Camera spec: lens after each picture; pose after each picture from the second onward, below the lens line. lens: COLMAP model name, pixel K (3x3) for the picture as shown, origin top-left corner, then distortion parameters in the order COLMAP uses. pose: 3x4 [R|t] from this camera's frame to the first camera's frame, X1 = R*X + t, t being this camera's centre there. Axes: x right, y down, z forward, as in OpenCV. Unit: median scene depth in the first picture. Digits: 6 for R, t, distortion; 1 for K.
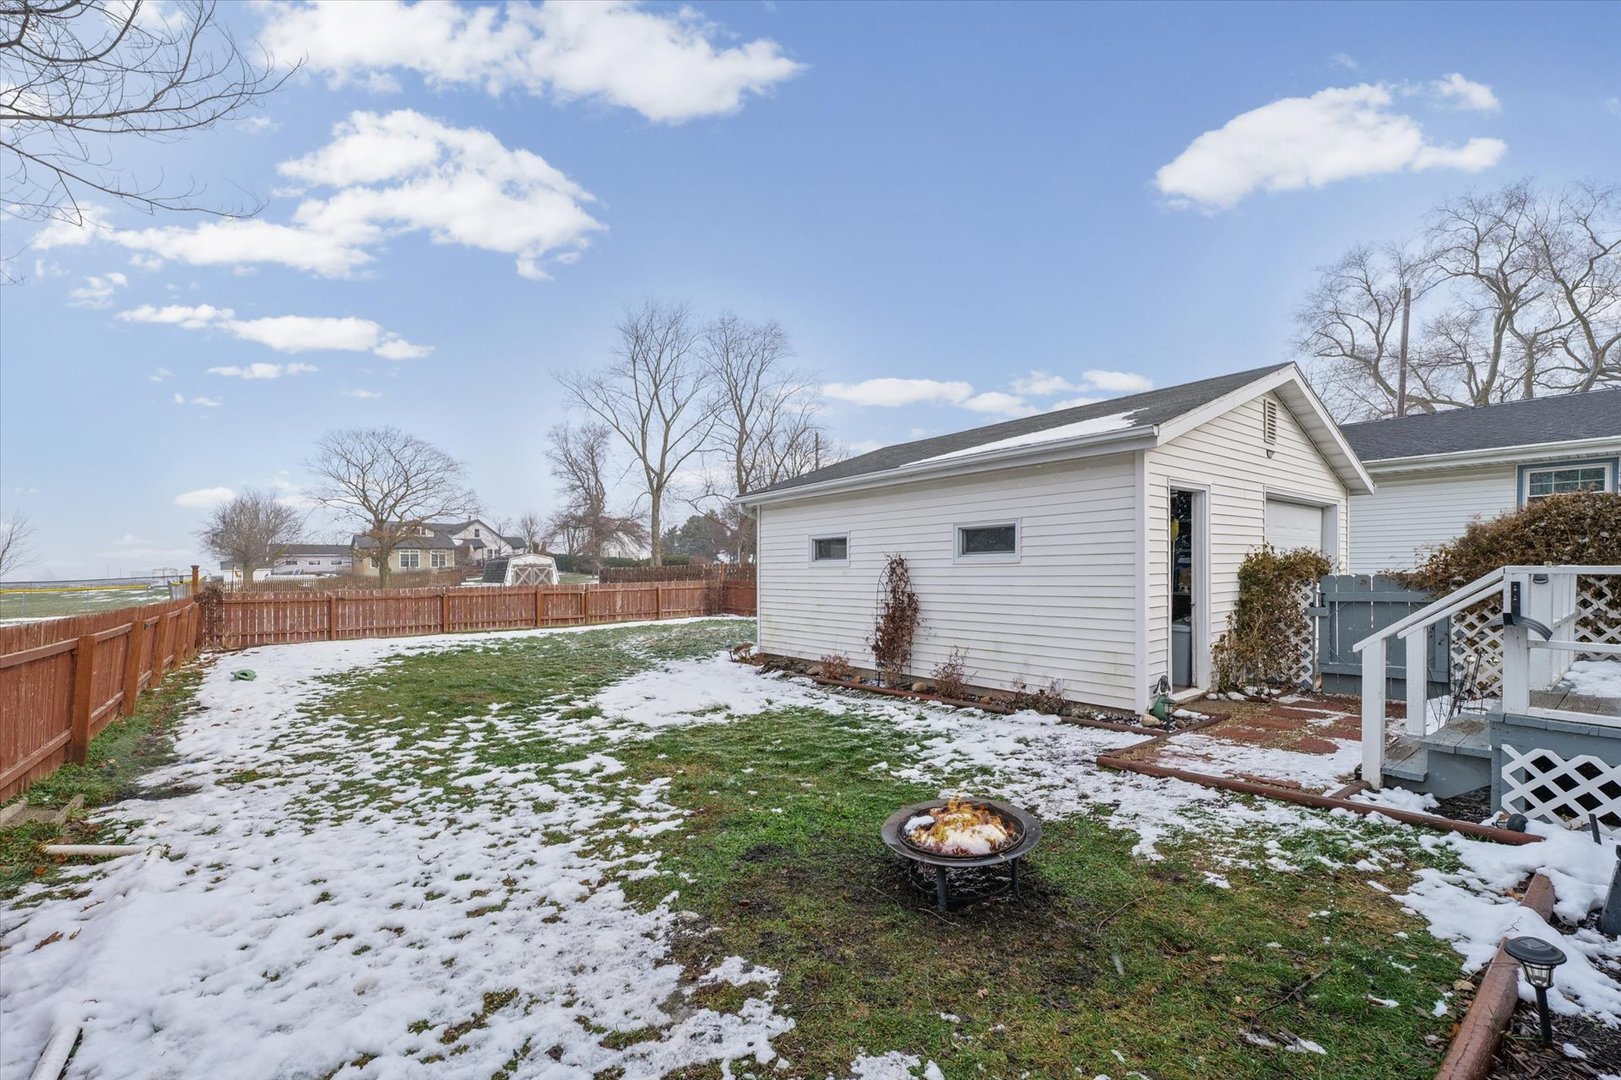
lens RADIAL K [[666.6, 0, 810.5], [0, 666.6, 546.7], [0, 0, 1]] dist [-0.000438, 0.000013]
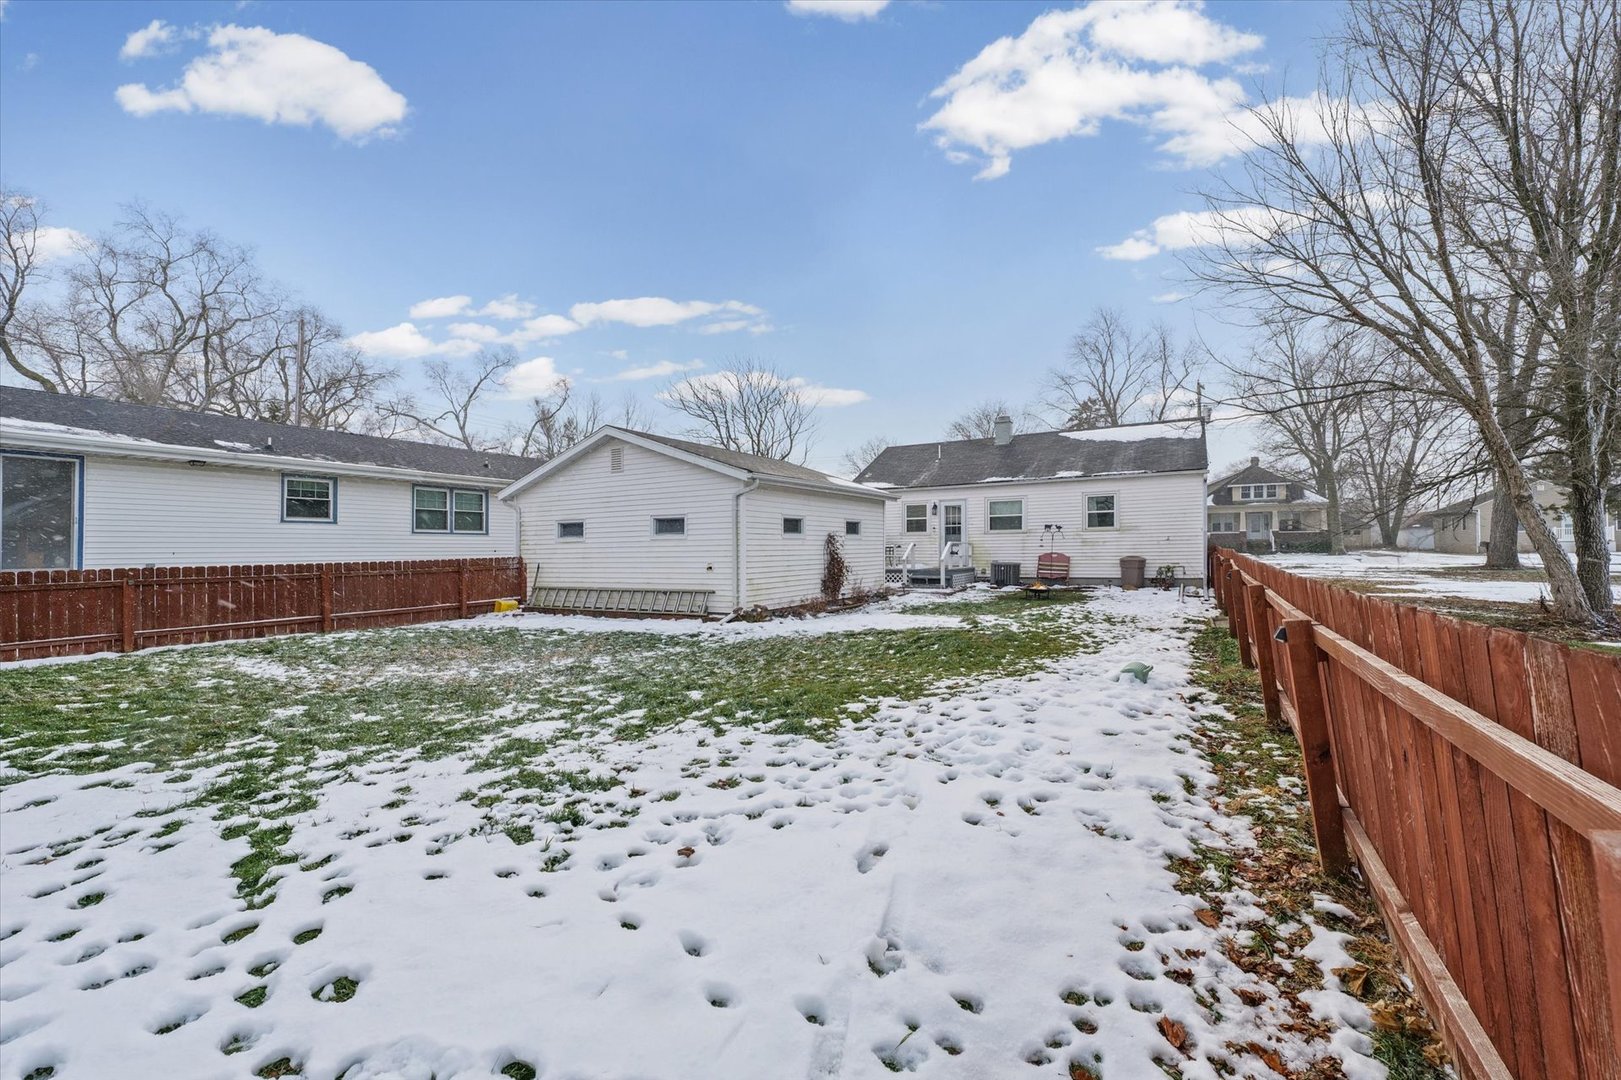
lens RADIAL K [[666.6, 0, 816.1], [0, 666.6, 545.5], [0, 0, 1]] dist [-0.000438, 0.000013]
pose [[-0.366290, 0.021660, 0.930249, -2.257612], [-0.010974, 0.999559, -0.027594, 0.143192], [-0.930436, -0.020316, -0.365891, 2.552119]]
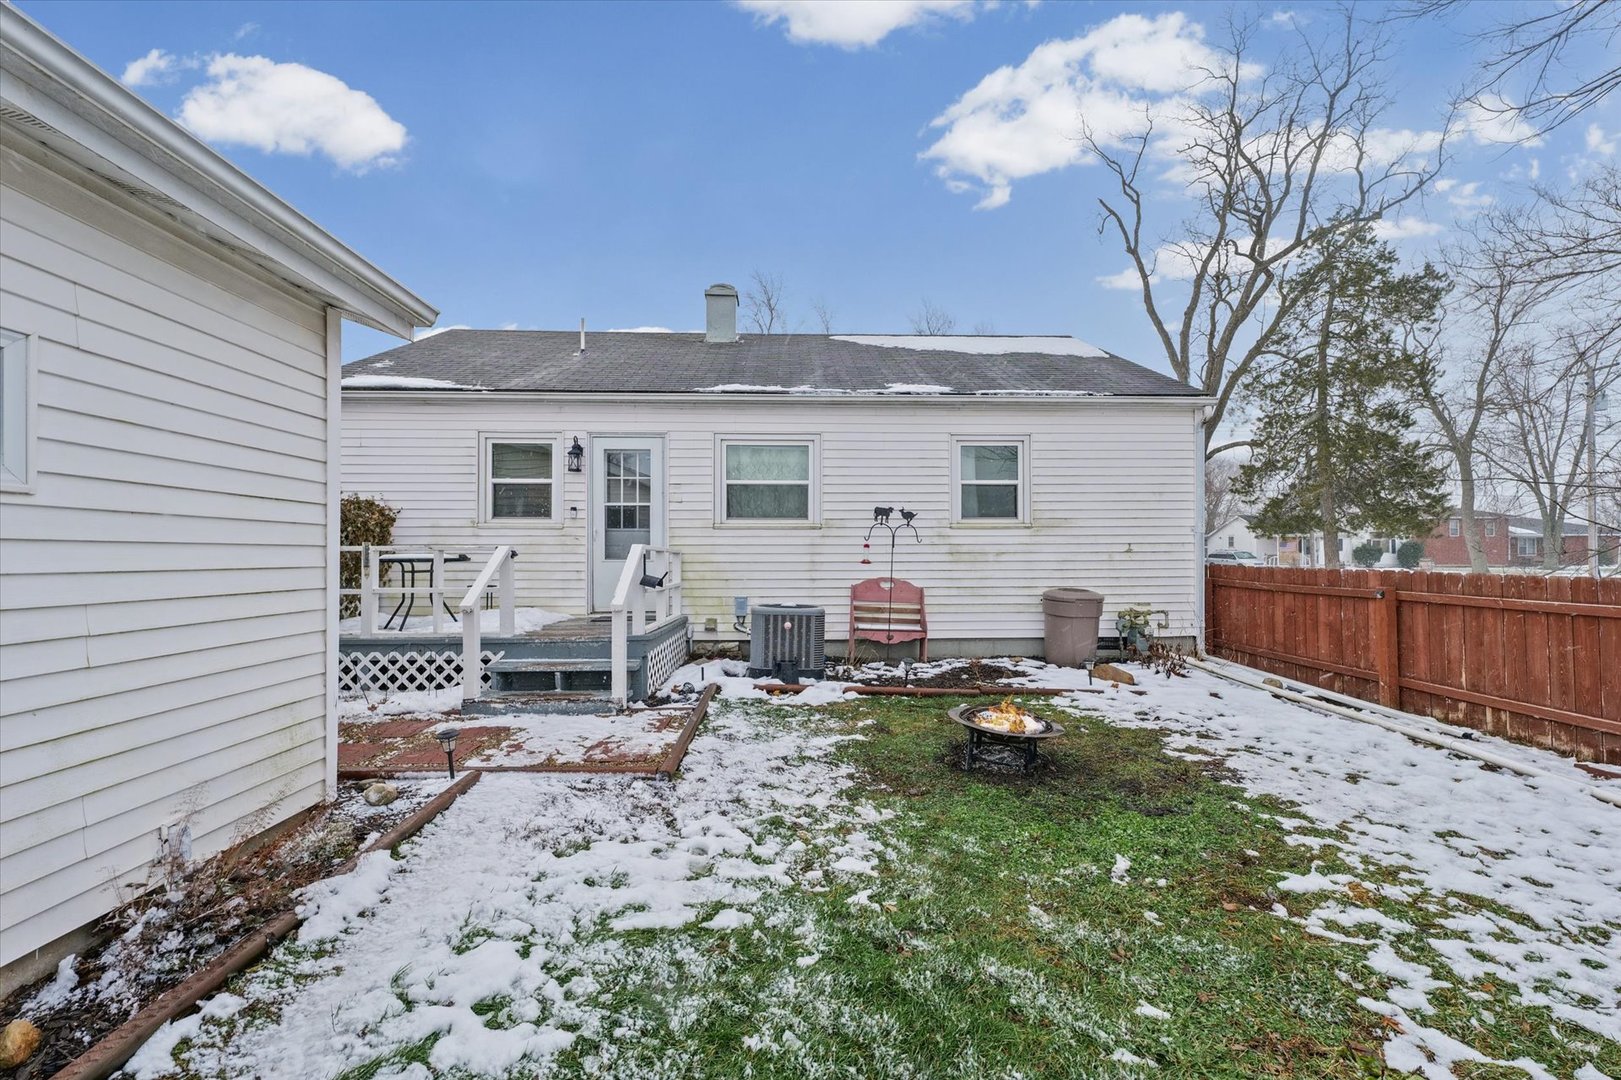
lens RADIAL K [[666.6, 0, 817.1], [0, 666.6, 547.7], [0, 0, 1]] dist [-0.000438, 0.000013]
pose [[-0.811541, 0.023212, 0.583835, -0.157286], [-0.007515, 0.998713, -0.050153, 0.077881], [-0.584247, -0.045088, -0.810322, 1.341788]]
